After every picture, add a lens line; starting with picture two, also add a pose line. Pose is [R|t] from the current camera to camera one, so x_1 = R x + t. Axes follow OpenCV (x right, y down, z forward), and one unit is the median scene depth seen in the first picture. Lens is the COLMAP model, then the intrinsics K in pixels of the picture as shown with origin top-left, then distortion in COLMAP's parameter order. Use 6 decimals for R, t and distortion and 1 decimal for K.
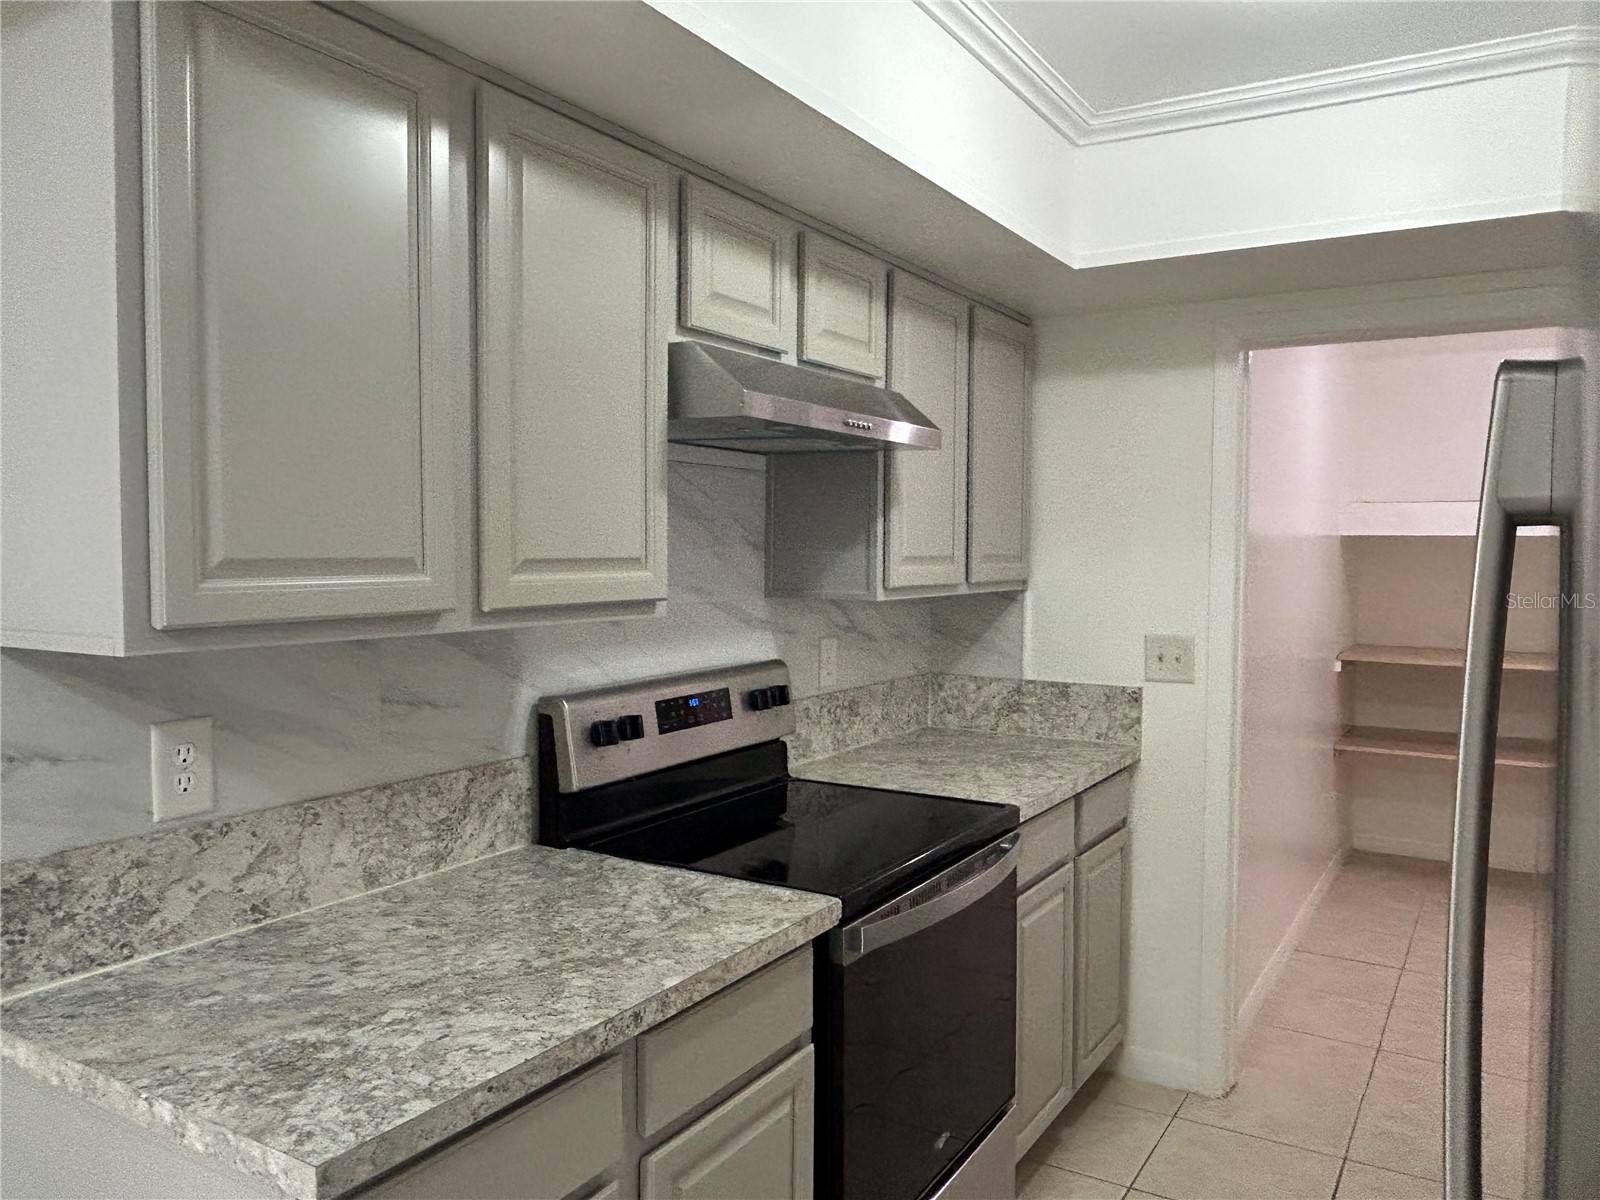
lens RADIAL K [[1194.1, 0, 766.8], [0, 1194.1, 601.1], [0, 0, 1]] dist [0.008681, -0.029241]
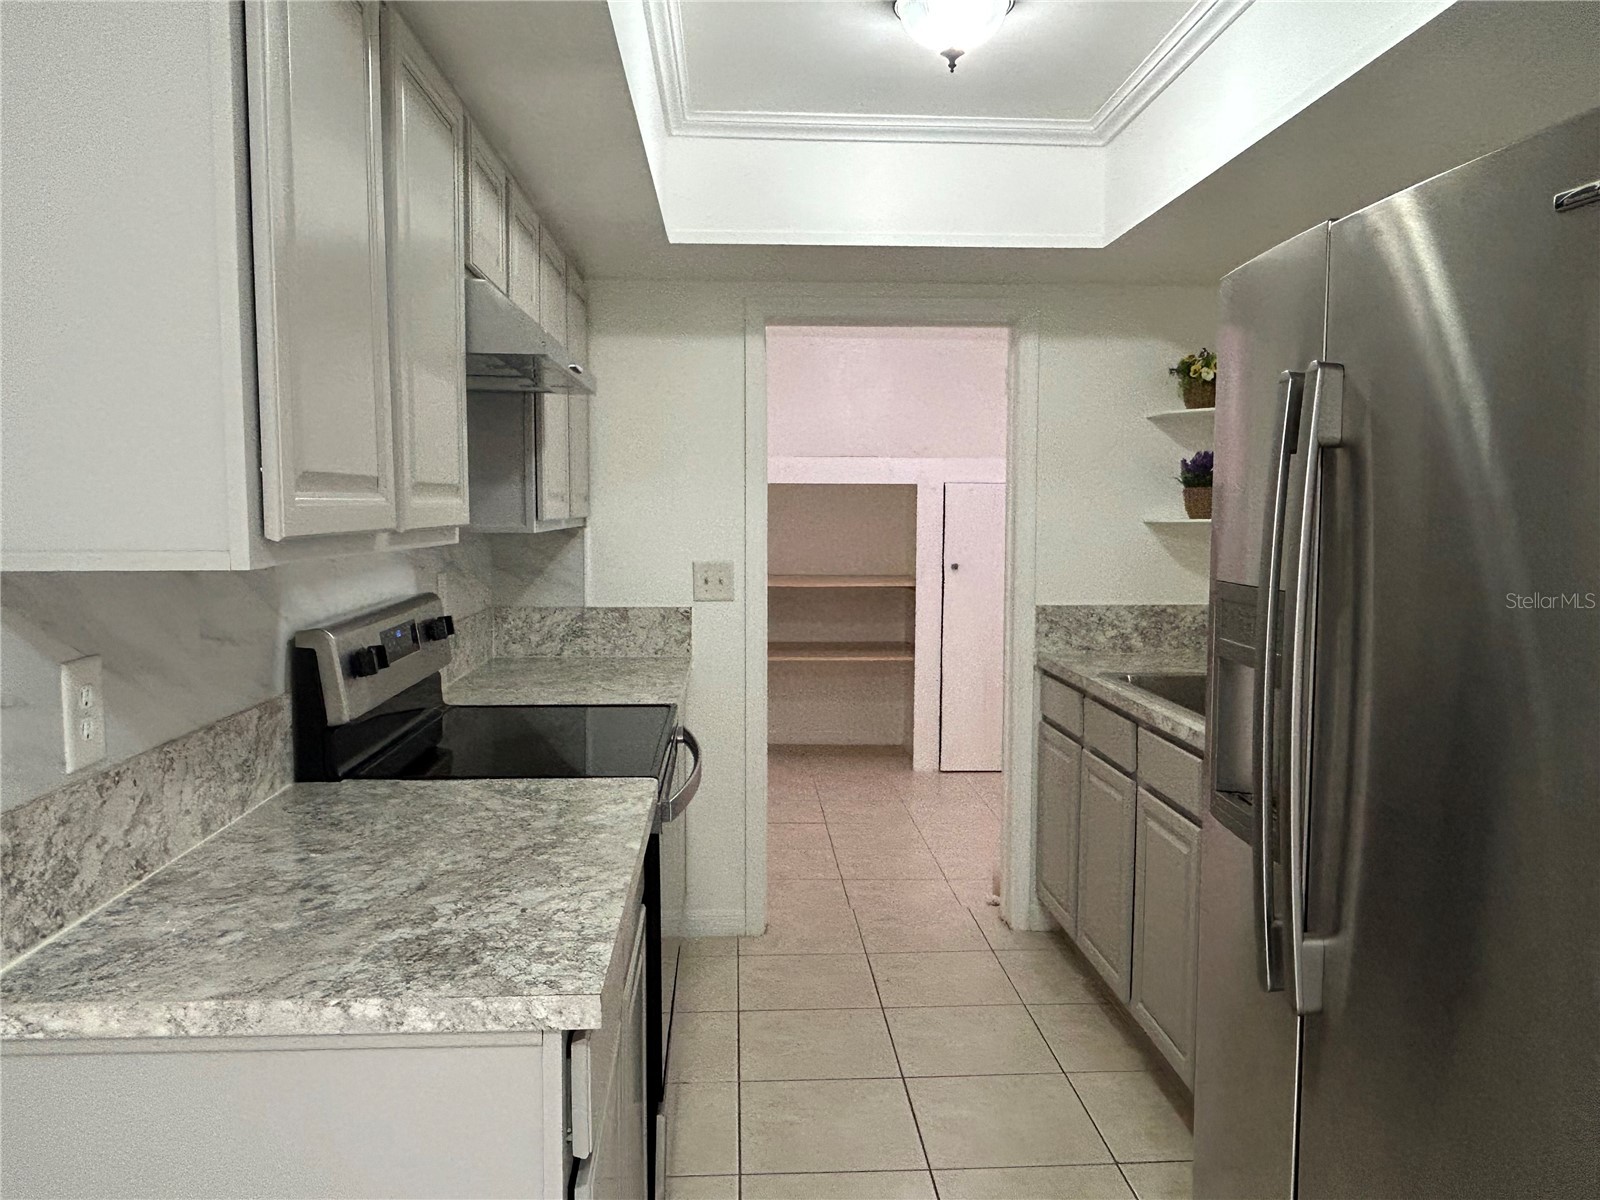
lens RADIAL K [[1194.1, 0, 780.9], [0, 1194.1, 593.4], [0, 0, 1]] dist [0.008681, -0.029241]
pose [[0.820786, -0.045317, 0.569435, -0.501845], [0.027940, 0.998840, 0.039217, 0.027572], [-0.570552, -0.016279, 0.821100, -0.022466]]
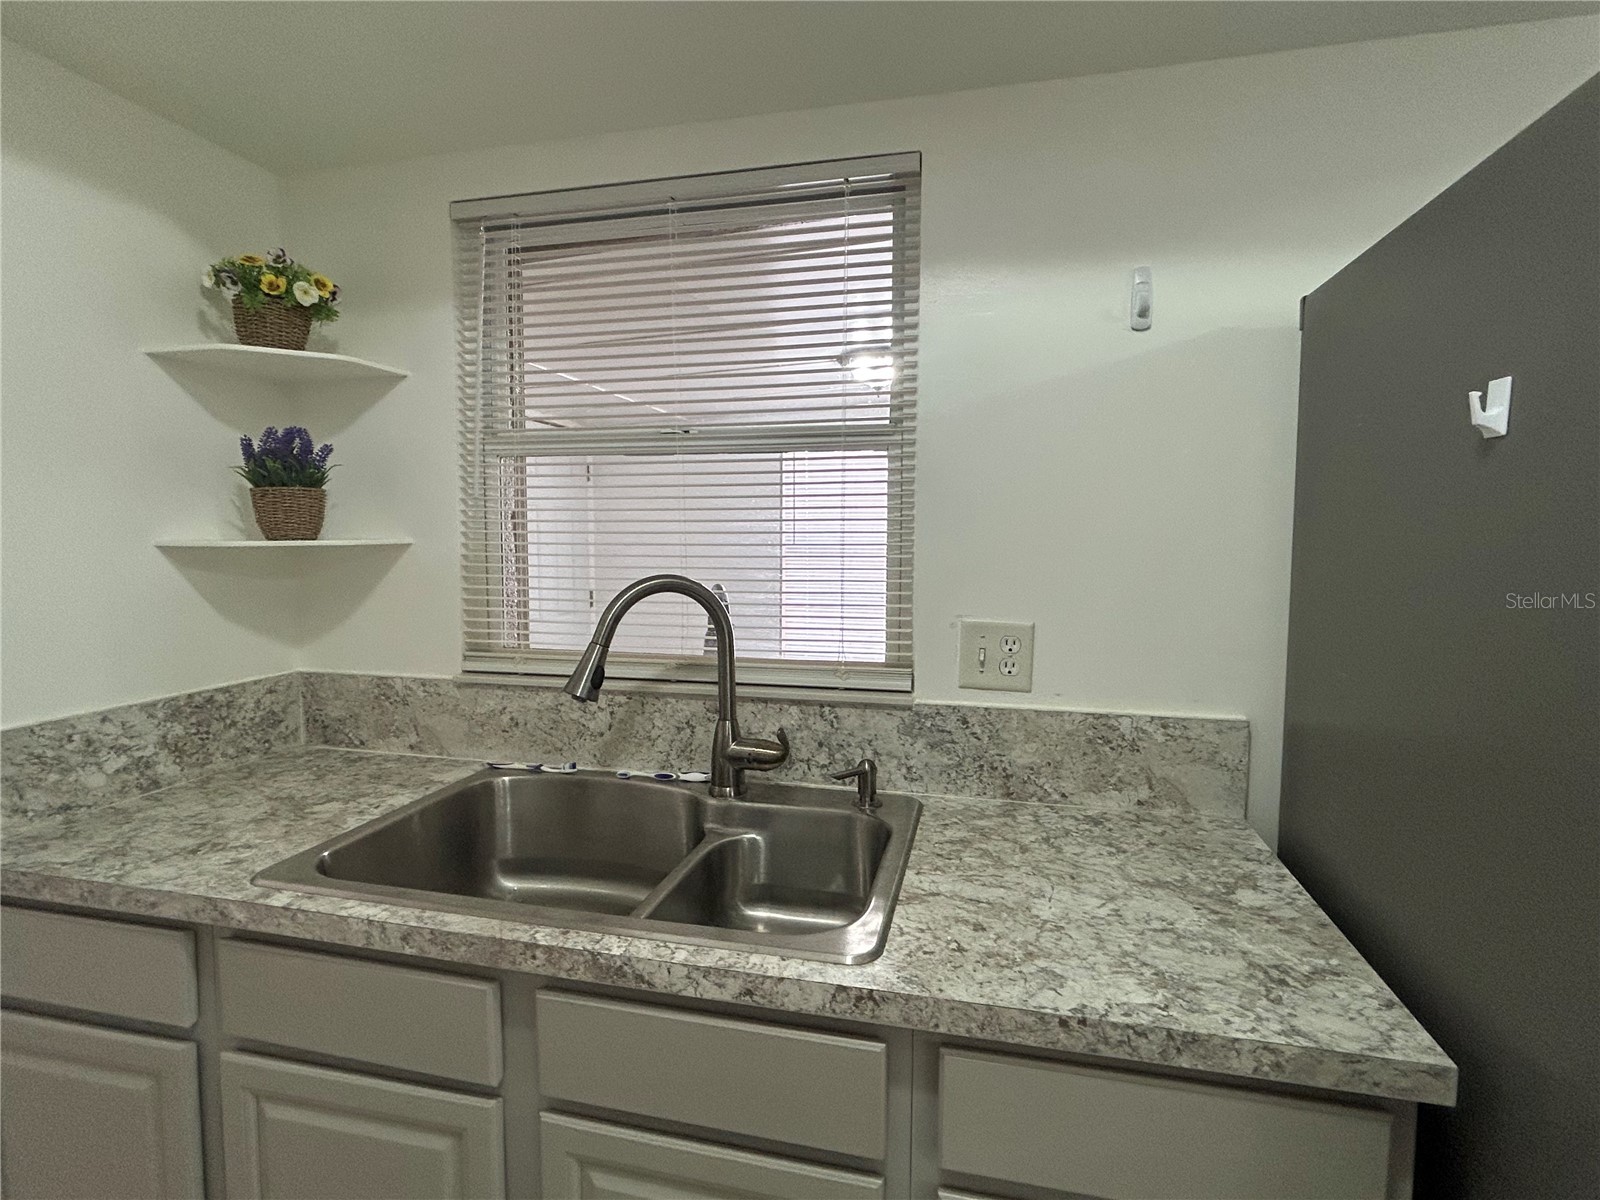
lens RADIAL K [[798.5, 0, 792.6], [0, 798.5, 594.2], [0, 0, 1]] dist [-0.004485, -0.001293]
pose [[-0.329322, -0.078945, 0.940912, 0.306103], [0.031268, 0.995040, 0.094430, -0.005145], [-0.943700, 0.060519, -0.325220, 1.019200]]
